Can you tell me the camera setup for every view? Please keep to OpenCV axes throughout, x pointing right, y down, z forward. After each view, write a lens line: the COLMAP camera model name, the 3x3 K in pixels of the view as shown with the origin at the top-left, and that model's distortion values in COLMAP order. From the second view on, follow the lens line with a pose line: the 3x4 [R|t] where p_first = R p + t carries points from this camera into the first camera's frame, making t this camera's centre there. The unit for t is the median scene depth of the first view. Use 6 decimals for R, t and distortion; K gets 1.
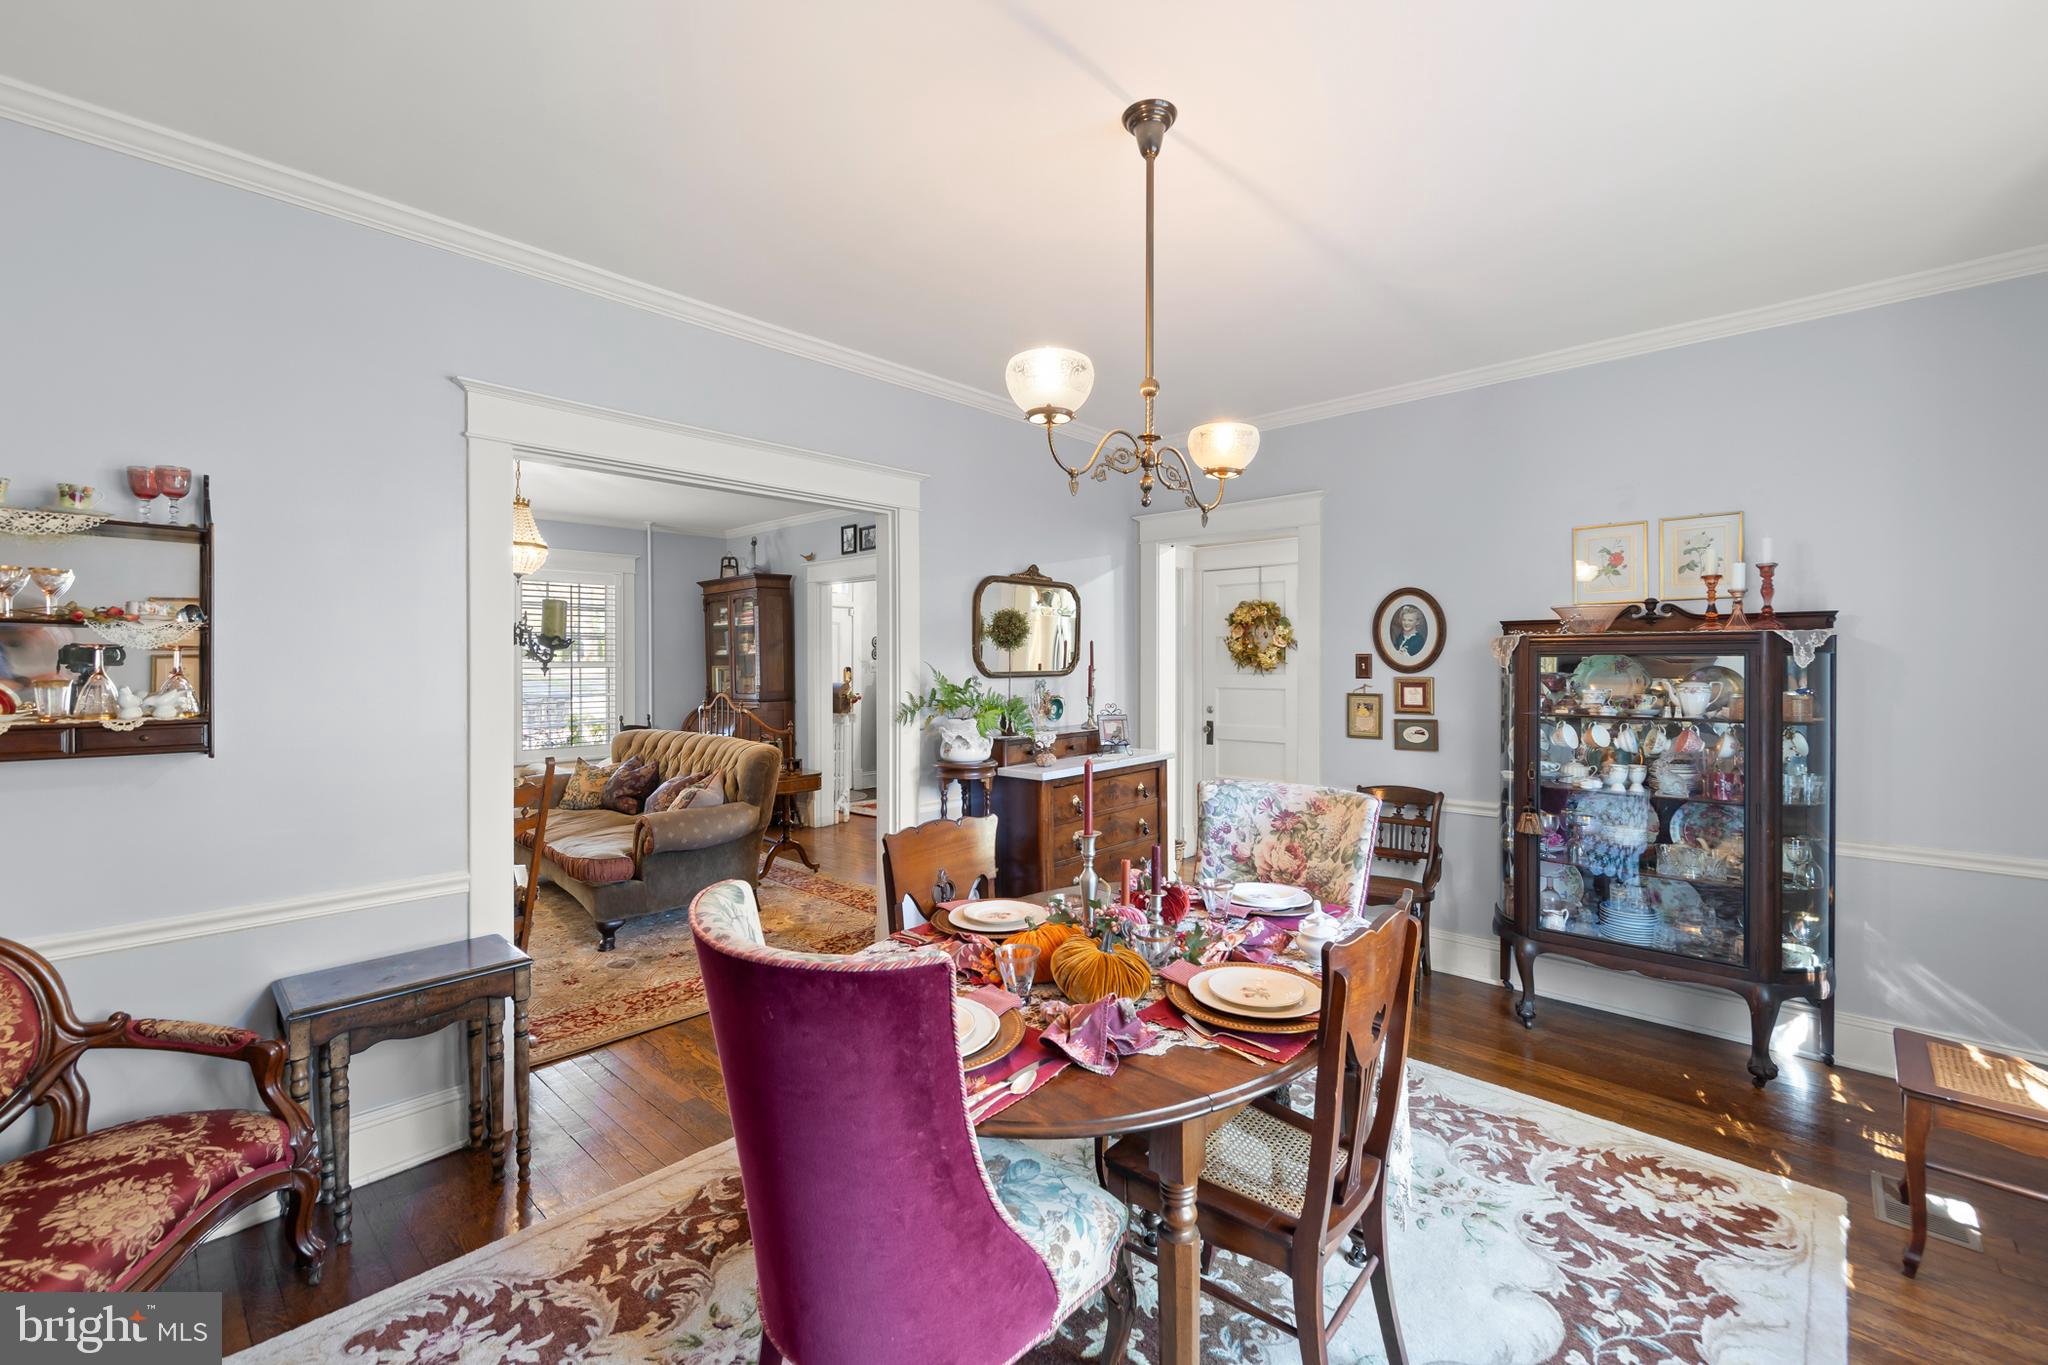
lens RADIAL K [[848.9, 0, 1035.5], [0, 848.9, 669.1], [0, 0, 1]] dist [-0.000626, -0.000033]
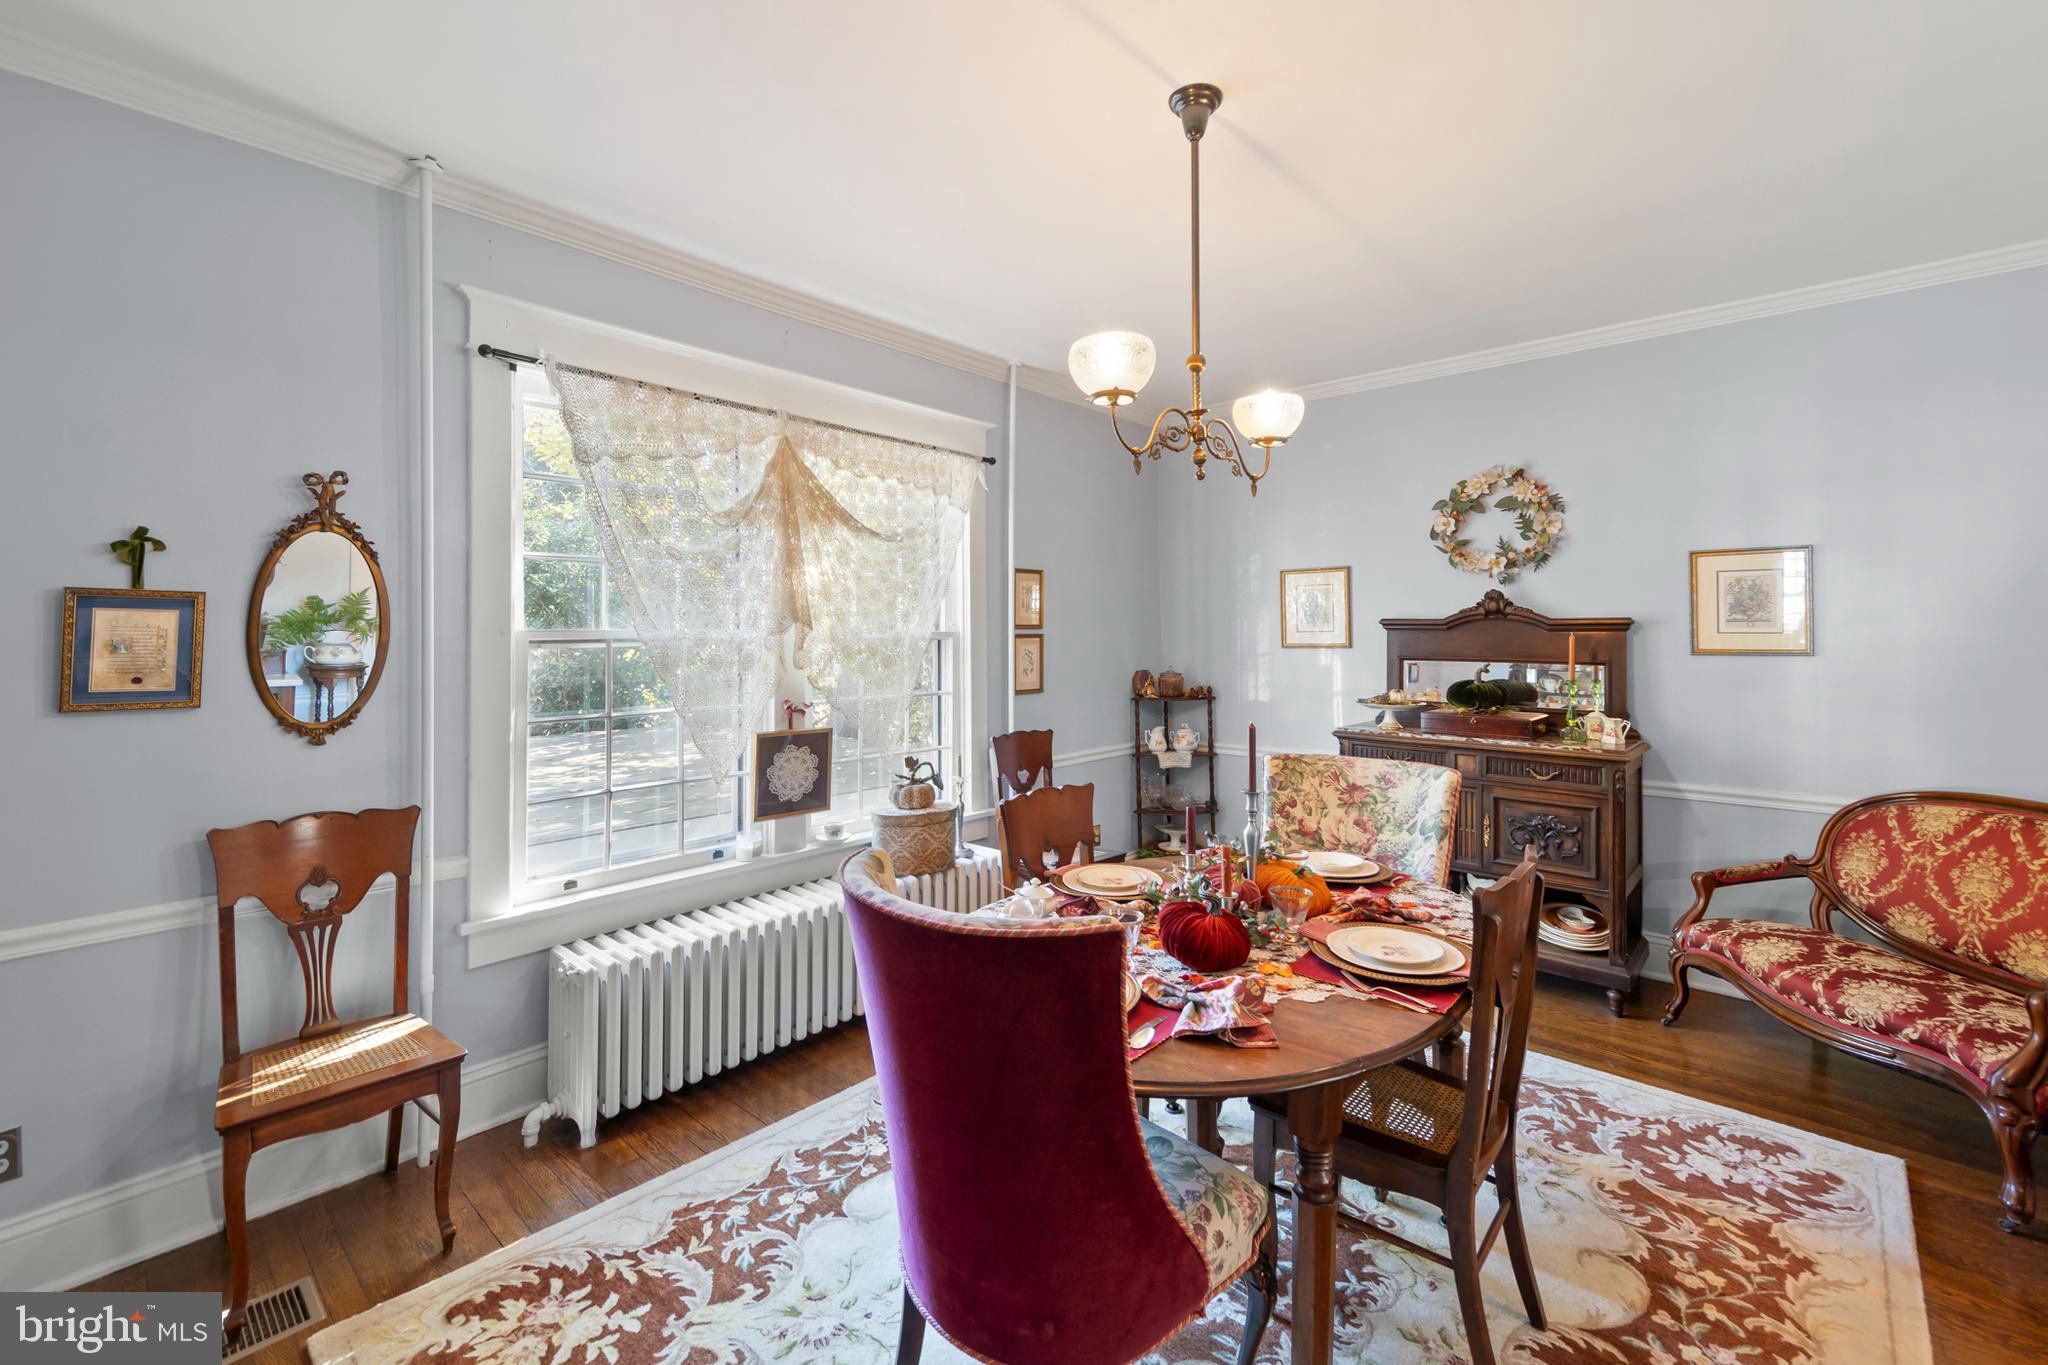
lens RADIAL K [[859.1, 0, 1050.7], [0, 859.1, 626.2], [0, 0, 1]] dist [-0.000137, -0.000096]
pose [[-0.999324, 0.006038, -0.036254, 0.255282], [0.006019, 0.999982, 0.000616, -0.013002], [0.036257, 0.000397, -0.999342, 1.484792]]
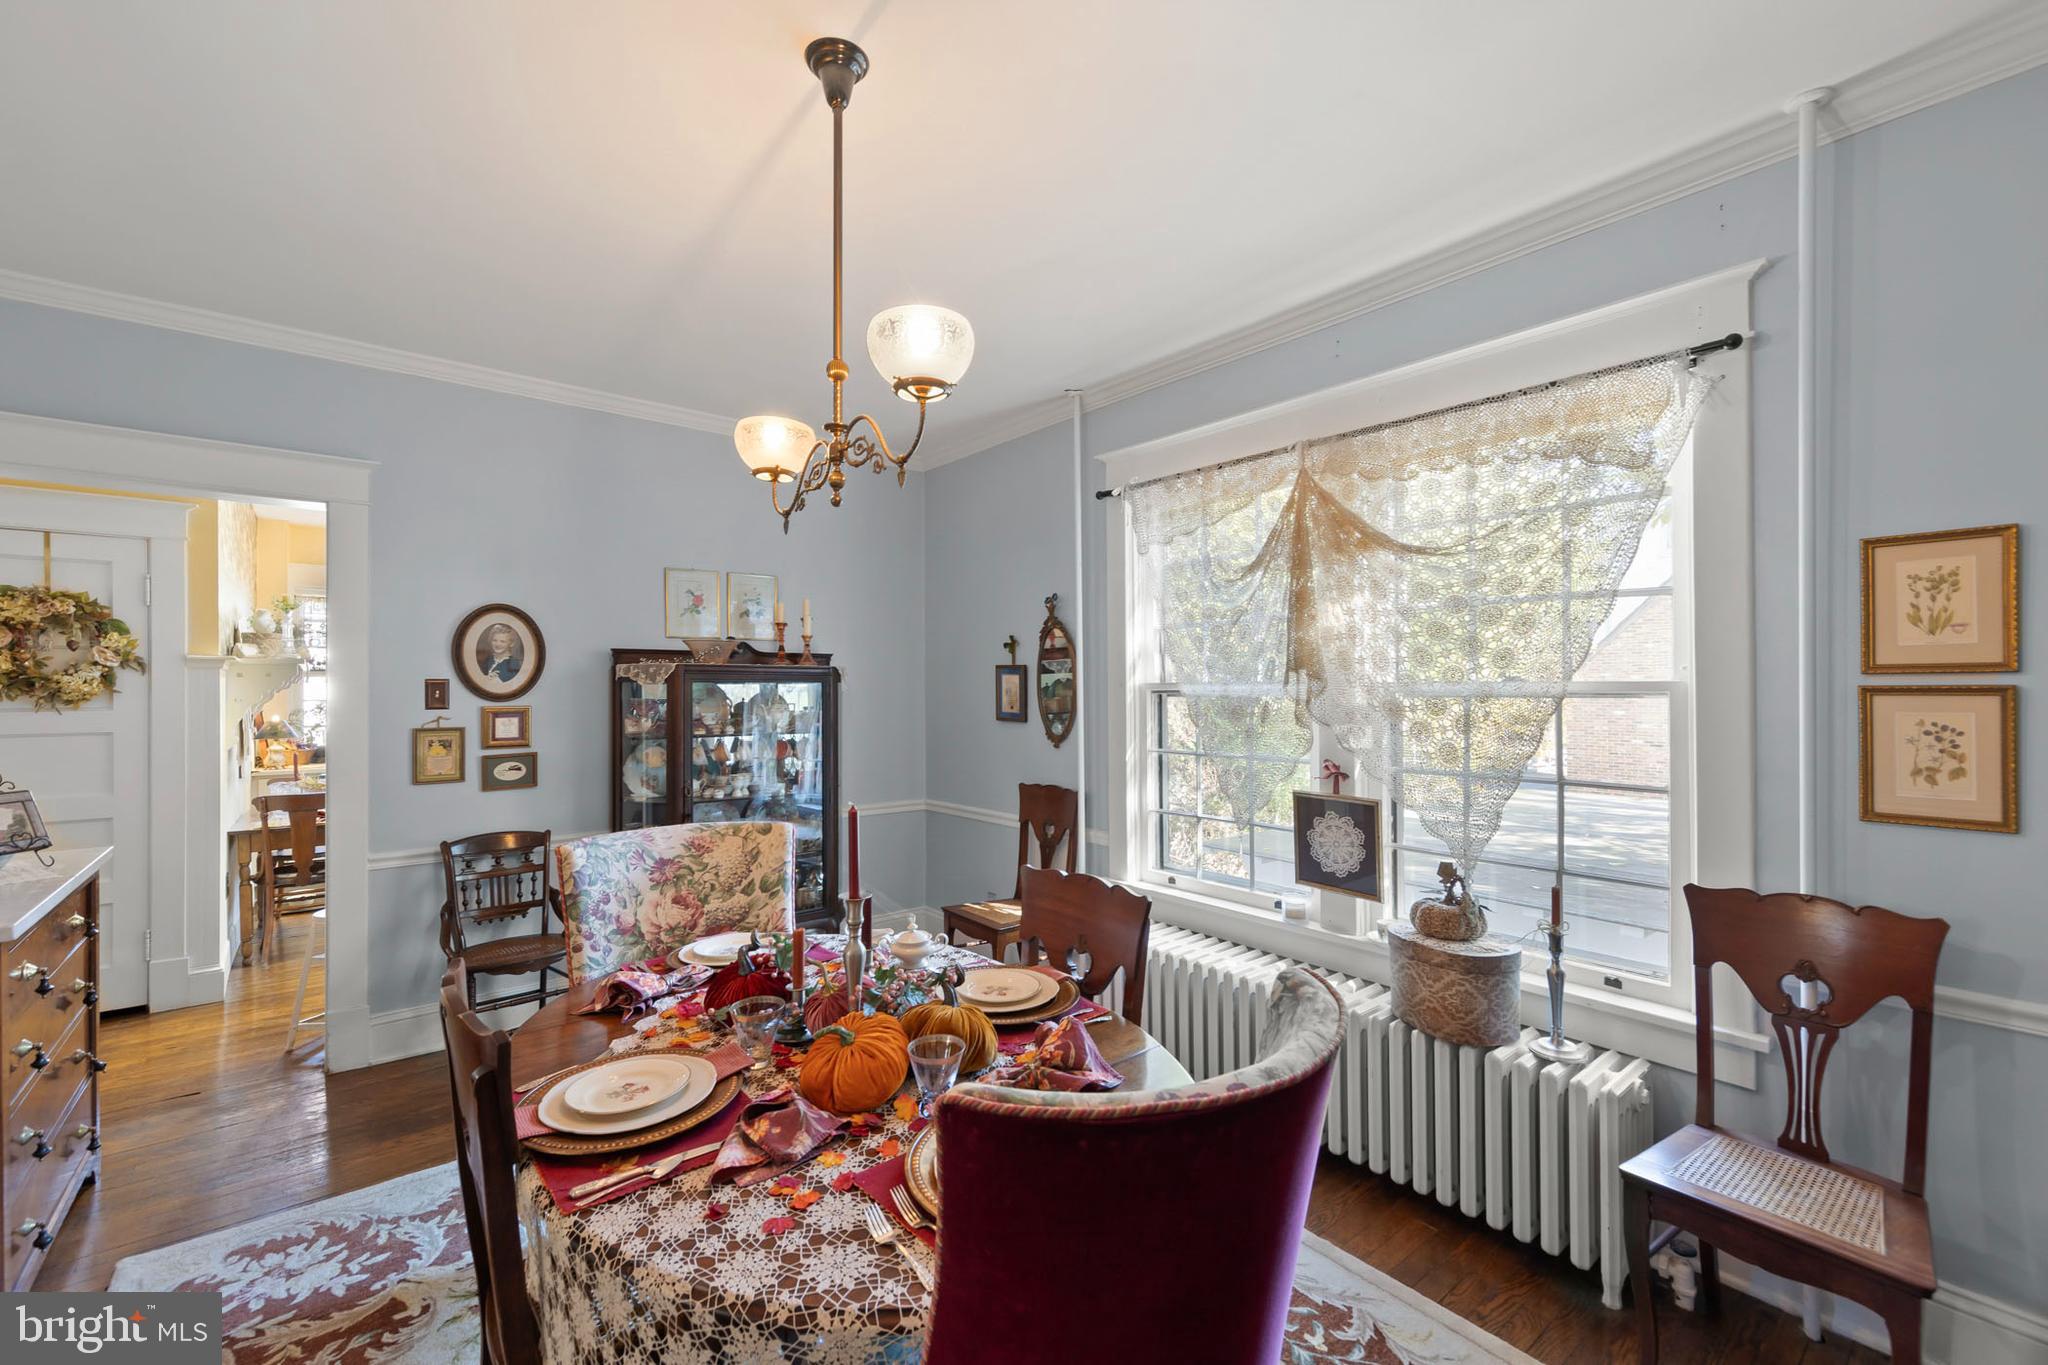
lens RADIAL K [[846.3, 0, 1014.3], [0, 846.3, 686.0], [0, 0, 1]] dist [-0.000730, -0.000079]
pose [[0.135464, 0.004310, 0.990773, -0.511132], [0.010203, 0.999931, -0.005745, -0.001405], [-0.990730, 0.010887, 0.135410, 0.520058]]
